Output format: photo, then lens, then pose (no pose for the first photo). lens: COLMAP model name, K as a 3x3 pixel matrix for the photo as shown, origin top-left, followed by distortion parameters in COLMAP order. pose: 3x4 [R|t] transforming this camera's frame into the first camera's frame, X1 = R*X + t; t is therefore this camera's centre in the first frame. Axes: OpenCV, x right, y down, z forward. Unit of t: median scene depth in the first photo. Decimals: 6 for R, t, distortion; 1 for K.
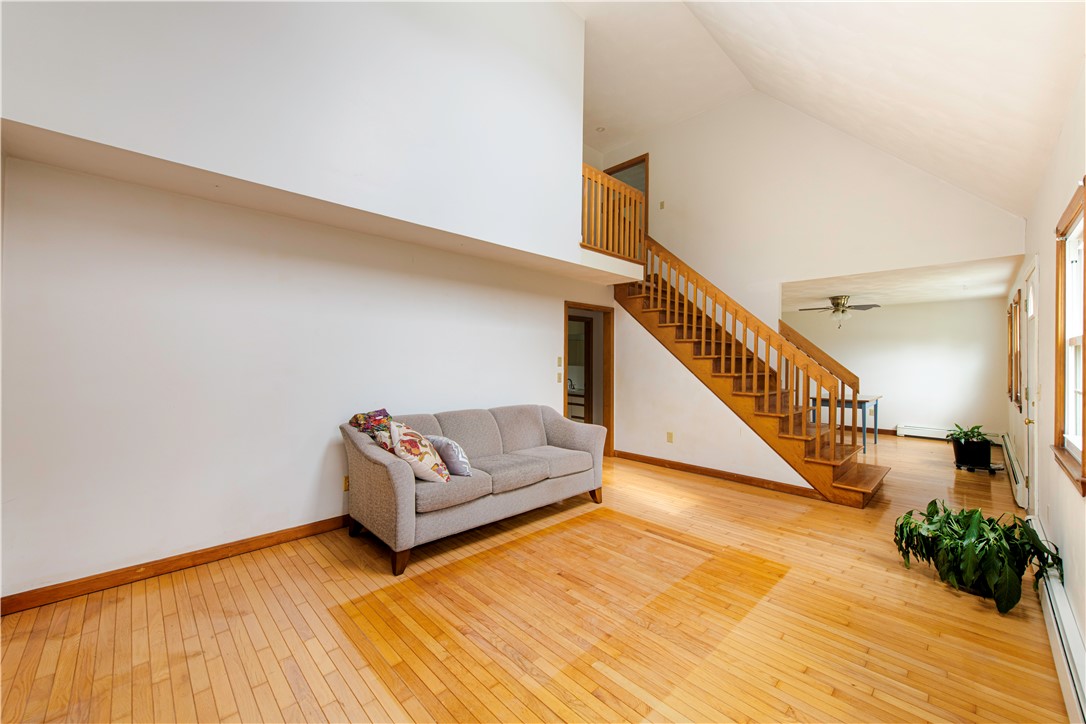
lens RADIAL K [[430.5, 0, 543.3], [0, 430.5, 356.2], [0, 0, 1]] dist [0.006564, -0.001112]
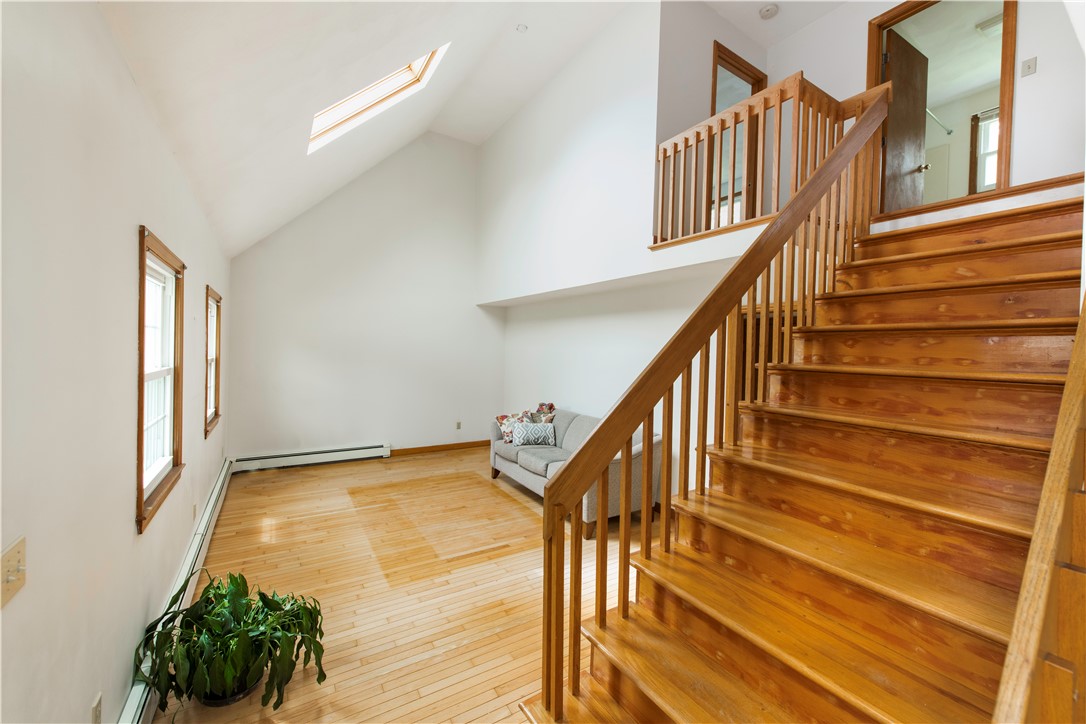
lens RADIAL K [[430.5, 0, 545.2], [0, 430.5, 358.4], [0, 0, 1]] dist [0.006564, -0.001112]
pose [[-0.210194, 0.006411, -0.977639, 0.792832], [-0.025133, 0.999613, 0.011959, -0.043407], [0.977337, 0.027084, -0.209952, 0.824548]]
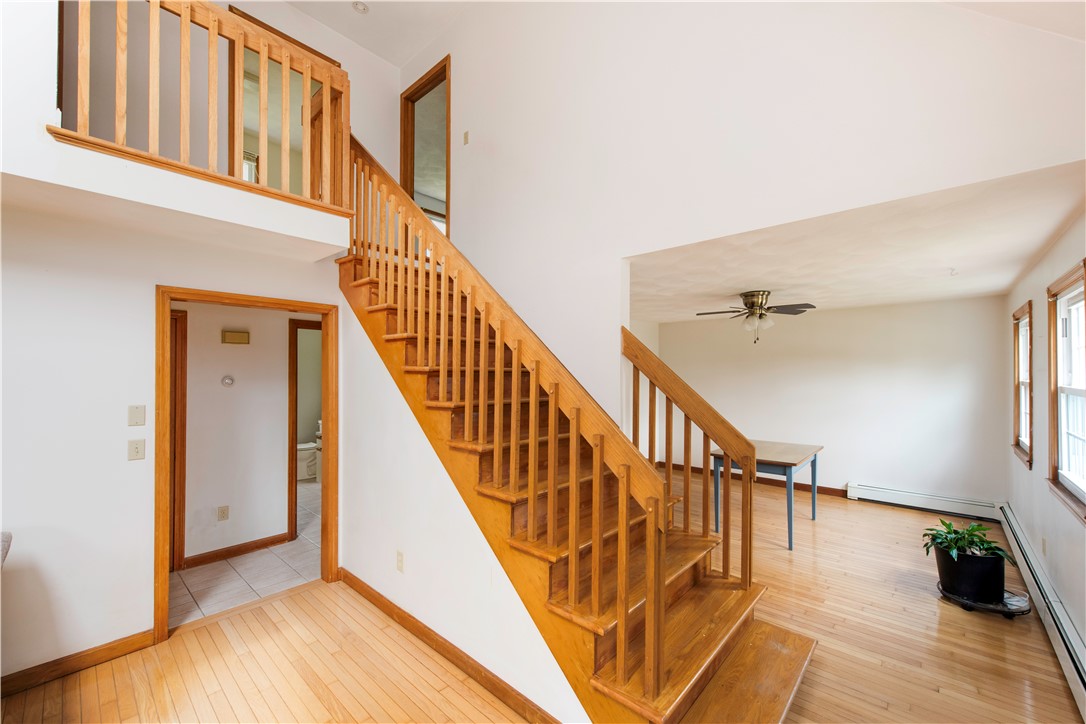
lens RADIAL K [[430.5, 0, 539.2], [0, 430.5, 368.3], [0, 0, 1]] dist [0.006564, -0.001112]
pose [[0.998872, -0.002176, 0.047442, 0.431393], [0.002253, 0.999996, -0.001570, -0.034536], [-0.047439, 0.001675, 0.998873, 0.489891]]
